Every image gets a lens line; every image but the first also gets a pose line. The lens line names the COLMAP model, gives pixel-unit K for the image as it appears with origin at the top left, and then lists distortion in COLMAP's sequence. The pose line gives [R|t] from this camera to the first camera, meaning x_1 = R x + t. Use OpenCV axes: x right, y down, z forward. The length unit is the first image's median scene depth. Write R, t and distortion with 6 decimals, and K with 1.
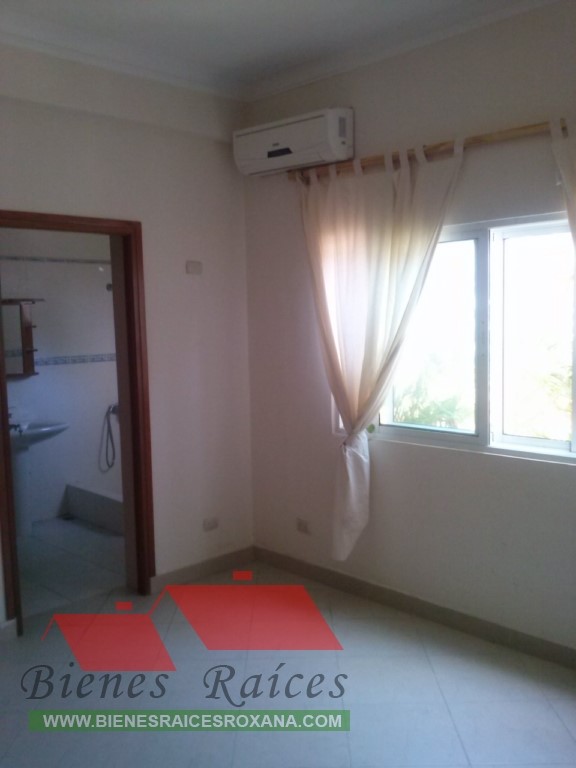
lens RADIAL K [[749.4, 0, 284.9], [0, 749.4, 396.9], [0, 0, 1]] dist [0.011701, 0.001173]
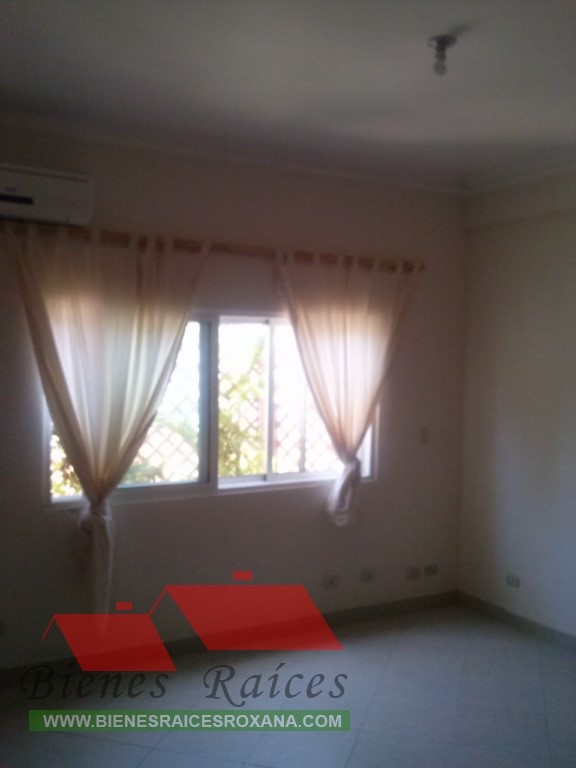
lens RADIAL K [[723.6, 0, 289.3], [0, 723.6, 401.7], [0, 0, 1]] dist [0.116493, -0.320225]
pose [[0.284568, -0.023151, 0.958376, -0.818716], [0.102155, 0.994748, -0.006303, -0.055248], [-0.953197, 0.099697, 0.285439, 0.516652]]
